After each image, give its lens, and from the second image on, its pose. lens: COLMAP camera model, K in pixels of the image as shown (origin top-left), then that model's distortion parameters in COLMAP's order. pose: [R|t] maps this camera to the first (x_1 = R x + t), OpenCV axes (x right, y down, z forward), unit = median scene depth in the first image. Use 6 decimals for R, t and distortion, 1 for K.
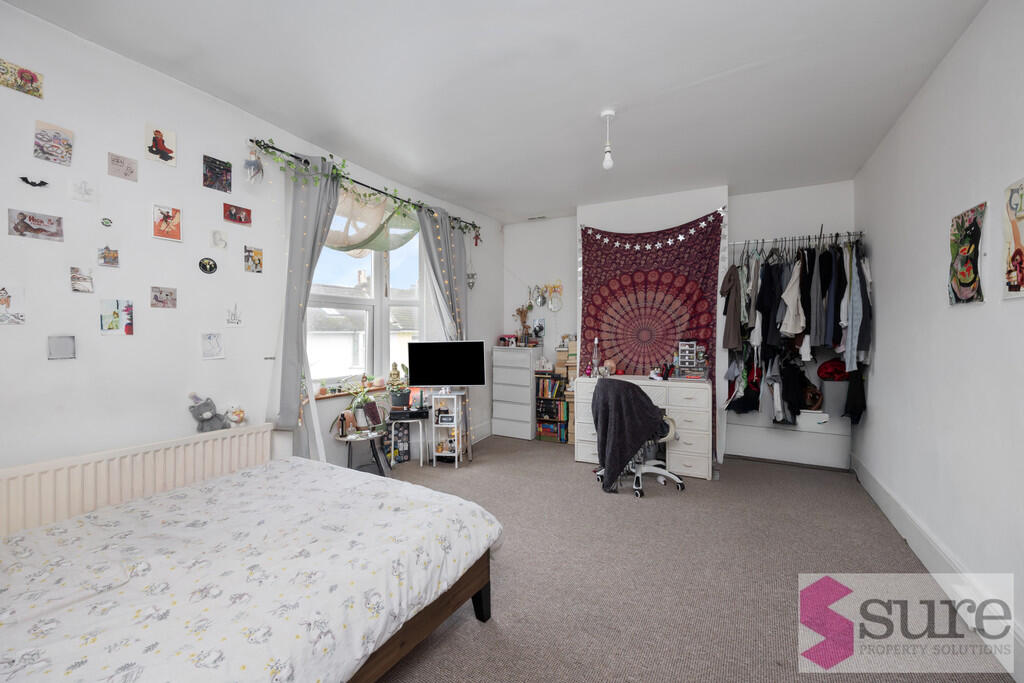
lens RADIAL K [[409.9, 0, 510.4], [0, 409.9, 335.0], [0, 0, 1]] dist [-0.006194, 0.001066]
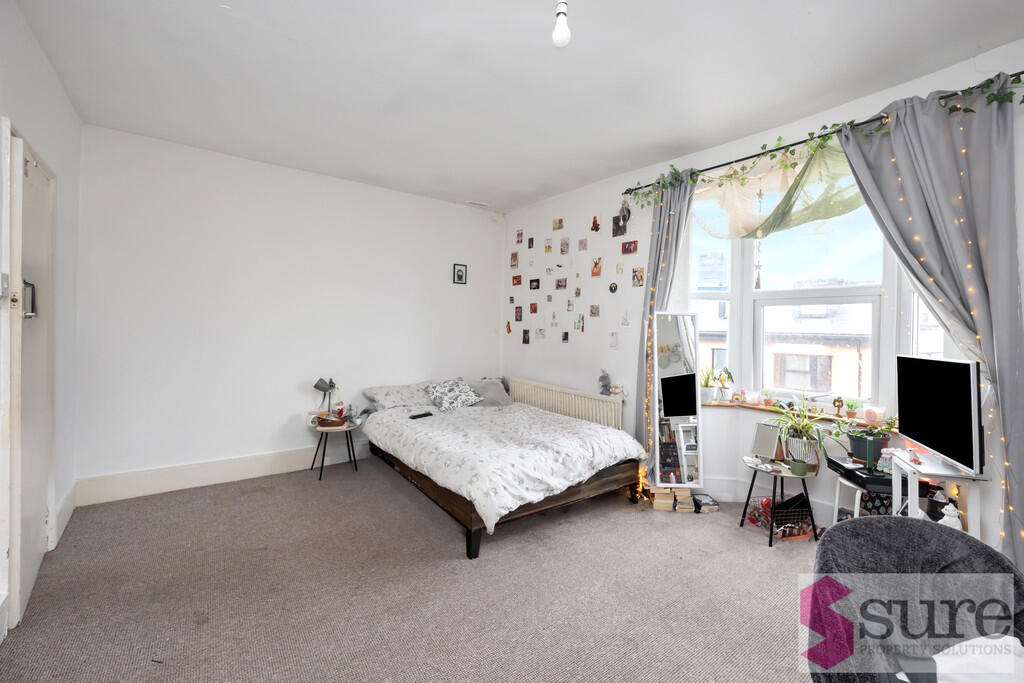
lens RADIAL K [[409.9, 0, 516.7], [0, 409.9, 327.2], [0, 0, 1]] dist [-0.006194, 0.001066]
pose [[-0.379077, -0.003246, -0.925359, 0.893287], [-0.021093, 0.999764, 0.005134, -0.024389], [0.925125, 0.021465, -0.379056, 1.356462]]
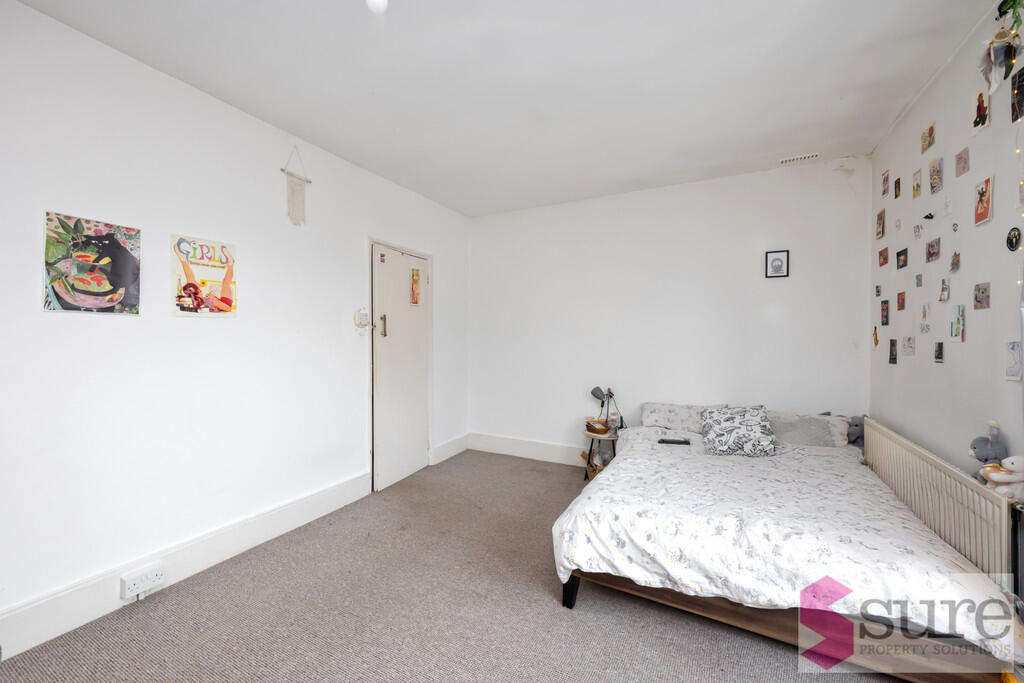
lens RADIAL K [[409.9, 0, 515.6], [0, 409.9, 337.1], [0, 0, 1]] dist [-0.006194, 0.001066]
pose [[-0.998305, 0.001768, -0.058175, 0.118848], [0.001550, 0.999992, 0.003796, -0.015091], [0.058181, 0.003700, -0.998299, 1.751405]]
